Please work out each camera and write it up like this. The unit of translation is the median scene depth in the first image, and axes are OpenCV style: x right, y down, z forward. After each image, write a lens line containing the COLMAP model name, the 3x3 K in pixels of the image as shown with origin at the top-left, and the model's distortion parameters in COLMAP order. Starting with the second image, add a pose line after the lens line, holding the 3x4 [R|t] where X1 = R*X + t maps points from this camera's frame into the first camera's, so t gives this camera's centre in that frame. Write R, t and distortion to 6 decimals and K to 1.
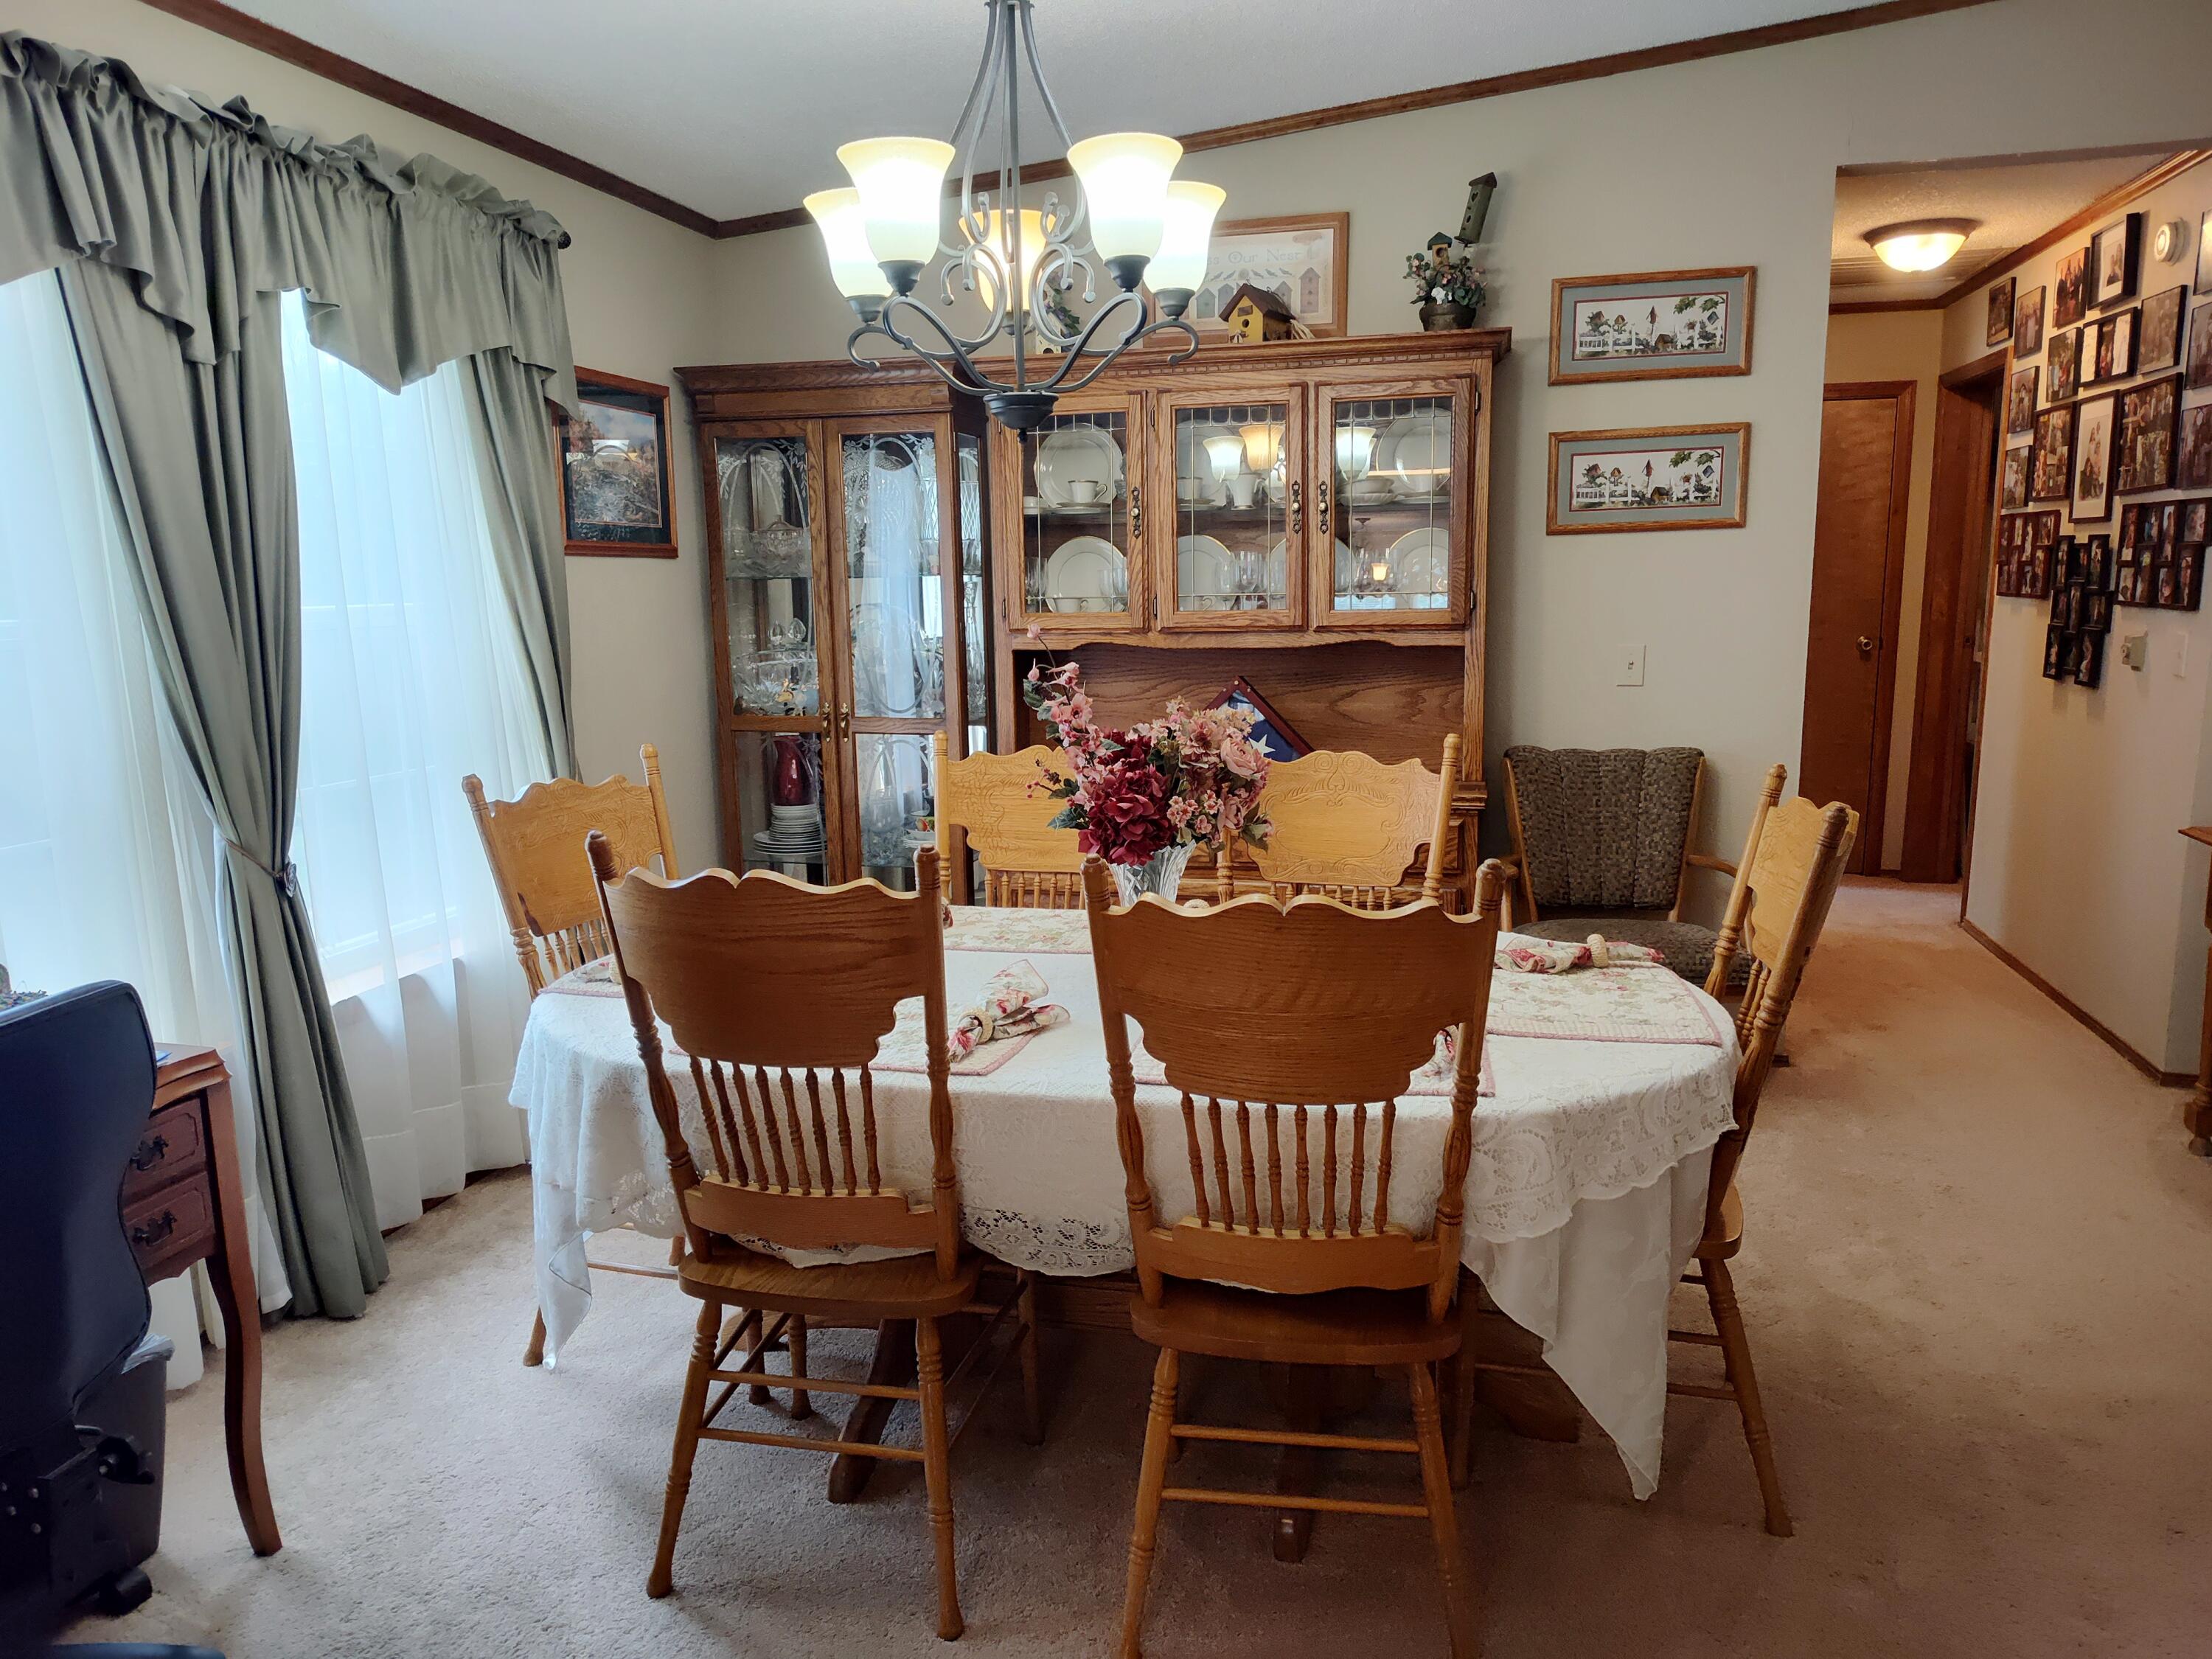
lens RADIAL K [[1507.8, 0, 1107.6], [0, 1507.8, 835.4], [0, 0, 1]] dist [0.044169, -0.048345]
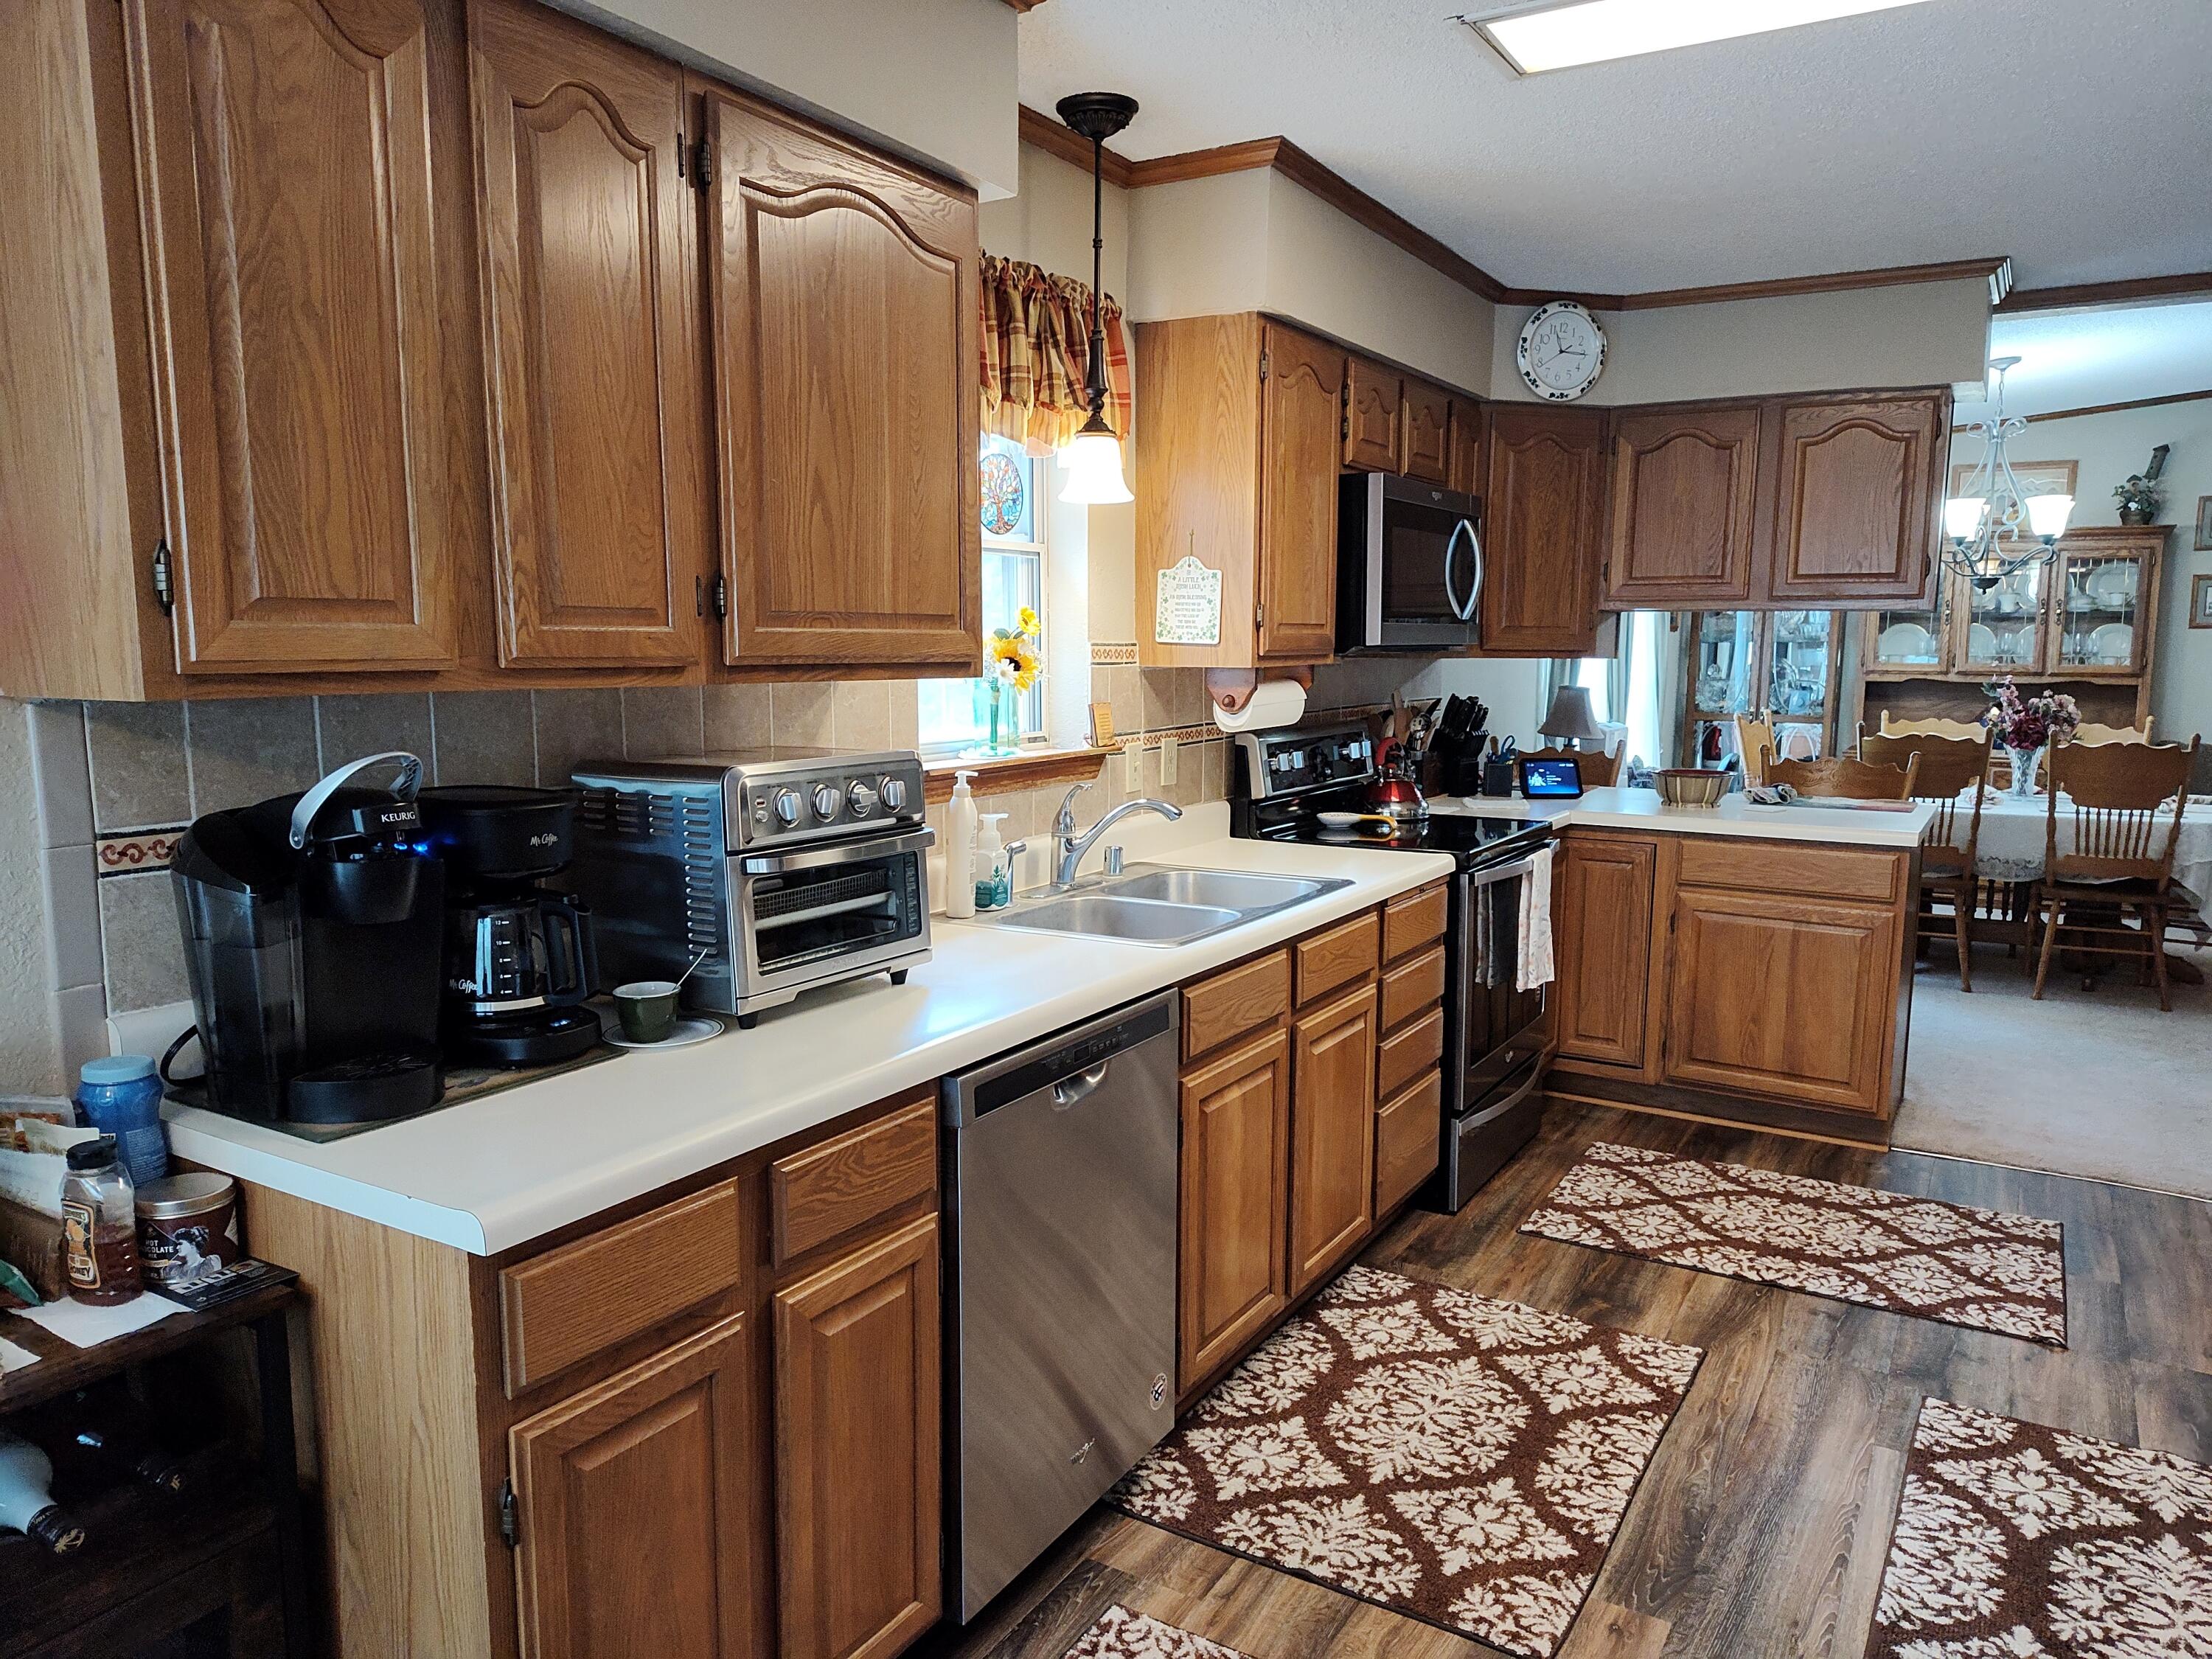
lens RADIAL K [[1507.8, 0, 1115.7], [0, 1507.8, 844.0], [0, 0, 1]] dist [0.044169, -0.048345]
pose [[0.957132, 0.060598, -0.283242, -0.438726], [-0.069950, 0.997285, -0.023010, 0.207348], [0.281079, 0.041837, 0.958772, -1.189265]]
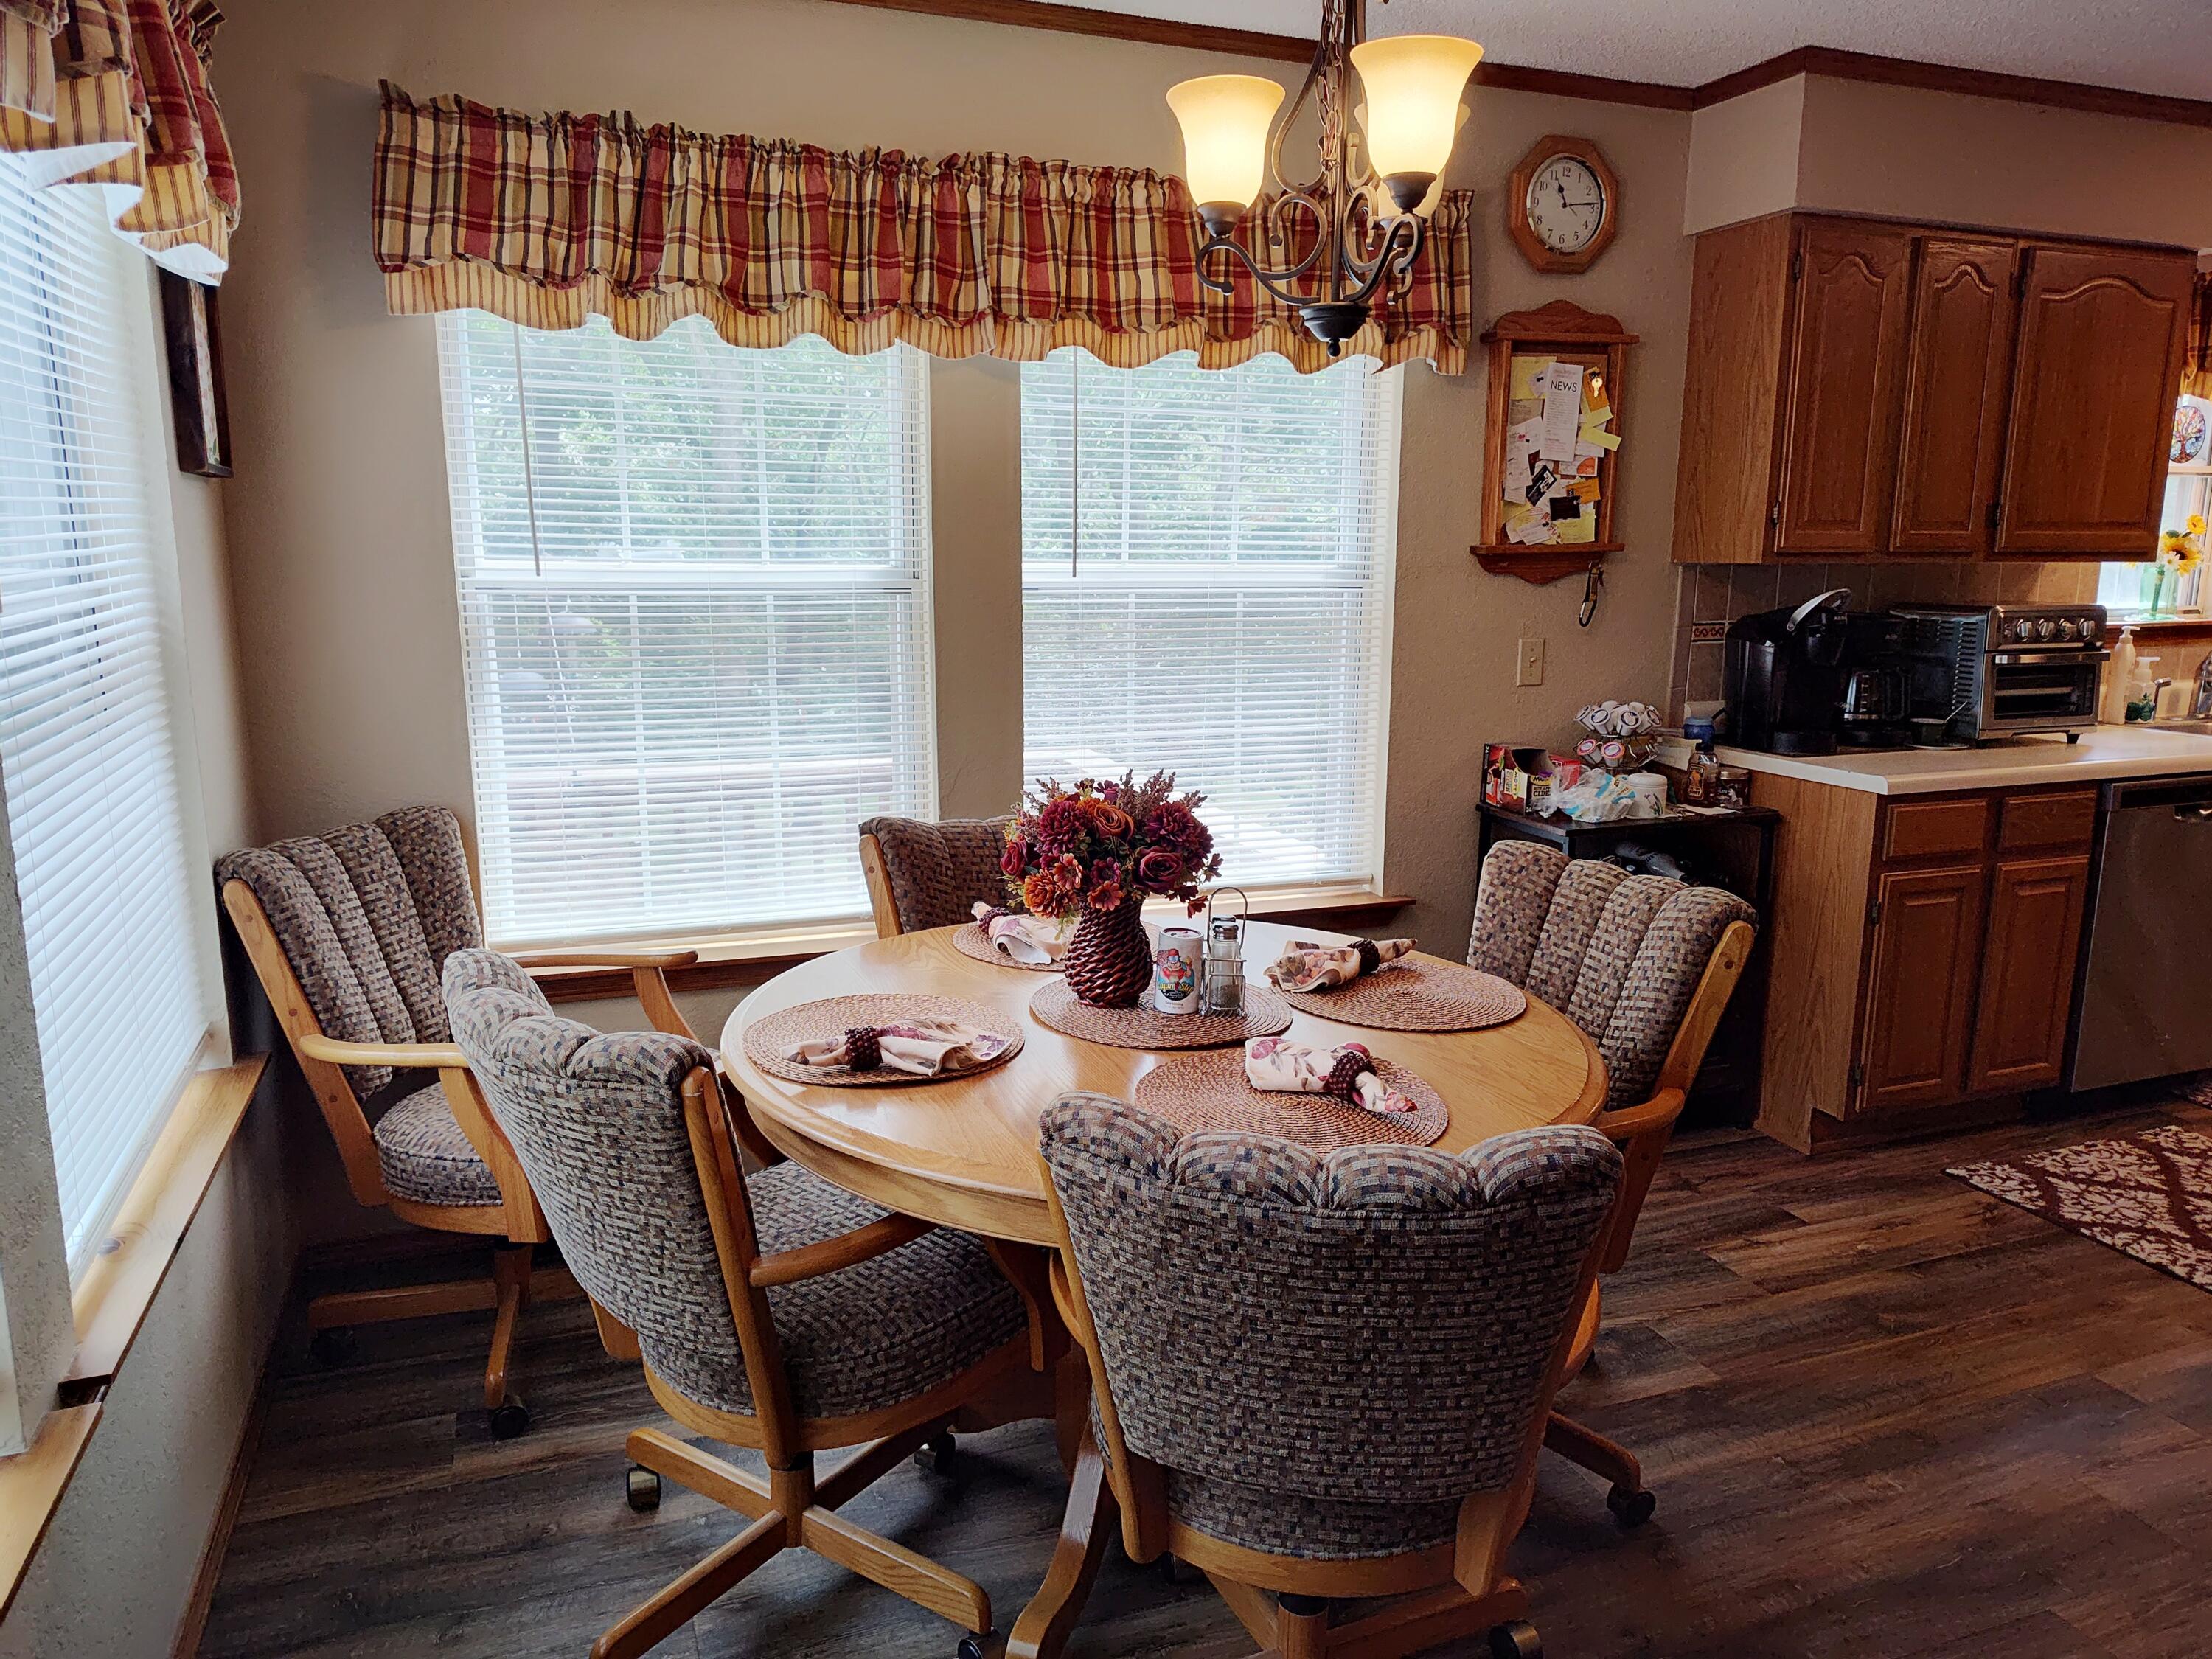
lens RADIAL K [[1507.8, 0, 1106.1], [0, 1507.8, 835.1], [0, 0, 1]] dist [0.044169, -0.048345]
pose [[0.573226, 0.182437, -0.798830, -0.244052], [-0.153688, 0.981535, 0.113880, 0.293344], [0.804855, 0.057492, 0.590680, -1.724101]]
